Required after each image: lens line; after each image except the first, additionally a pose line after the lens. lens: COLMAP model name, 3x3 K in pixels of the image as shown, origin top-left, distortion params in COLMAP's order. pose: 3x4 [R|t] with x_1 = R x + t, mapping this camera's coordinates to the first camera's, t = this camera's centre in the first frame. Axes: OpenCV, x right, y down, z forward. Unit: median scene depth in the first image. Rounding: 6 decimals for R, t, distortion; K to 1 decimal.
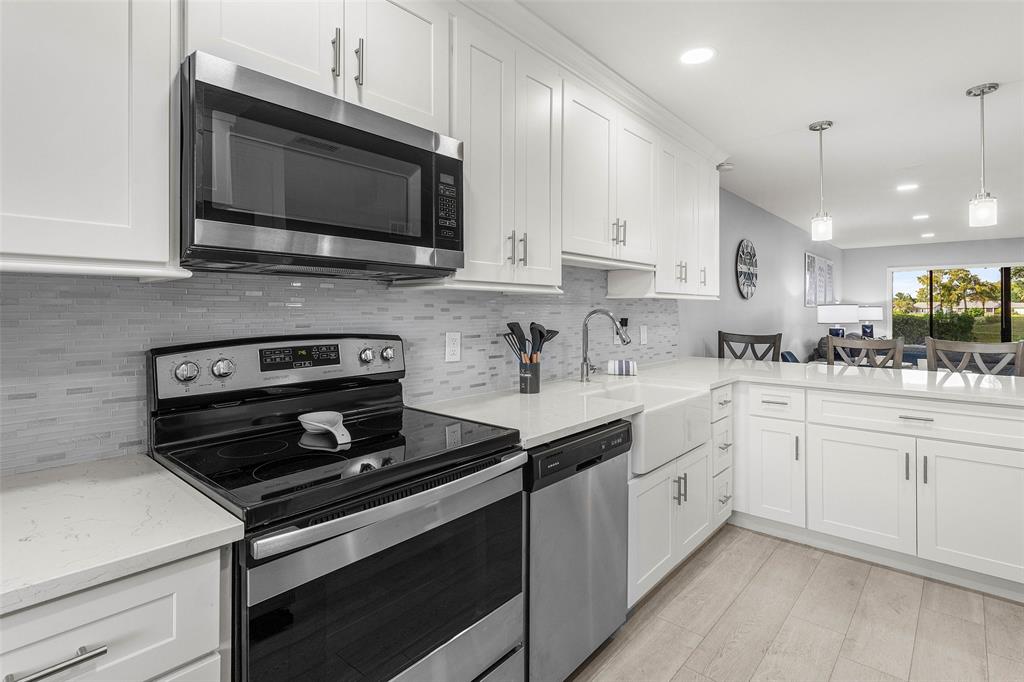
lens RADIAL K [[497.5, 0, 514.2], [0, 497.5, 314.9], [0, 0, 1]] dist [0.002608, 0.000521]
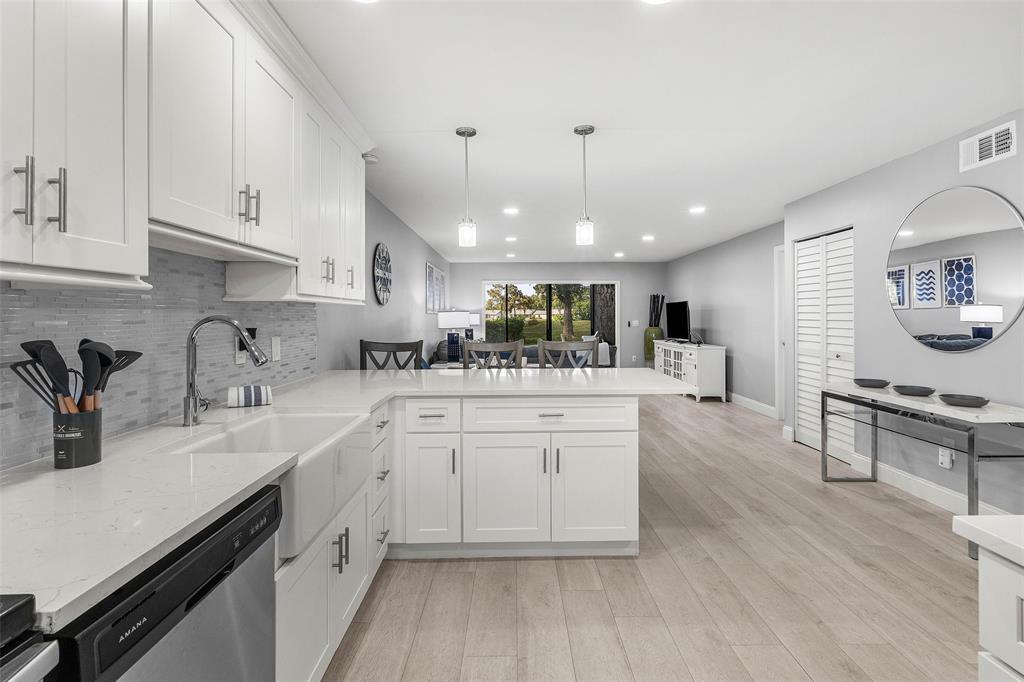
lens RADIAL K [[497.5, 0, 514.2], [0, 497.5, 314.9], [0, 0, 1]] dist [0.002608, 0.000521]
pose [[0.741009, -0.001822, 0.671493, 0.015862], [0.011014, 0.999895, -0.009442, -0.001750], [-0.671405, 0.014393, 0.740951, 0.219424]]
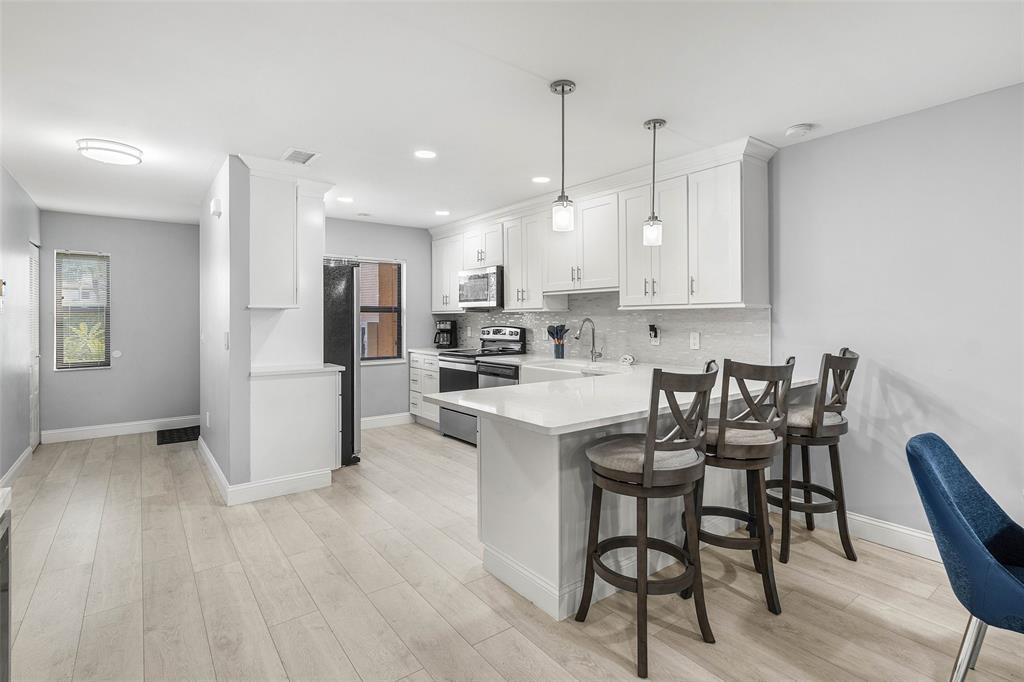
lens RADIAL K [[504.8, 0, 508.9], [0, 504.8, 317.1], [0, 0, 1]] dist [0.000841, 0.000158]
pose [[-0.203488, -0.004593, -0.979067, 1.885480], [-0.007391, 0.999968, -0.003154, -0.008002], [0.979049, 0.006594, -0.203516, 1.073044]]
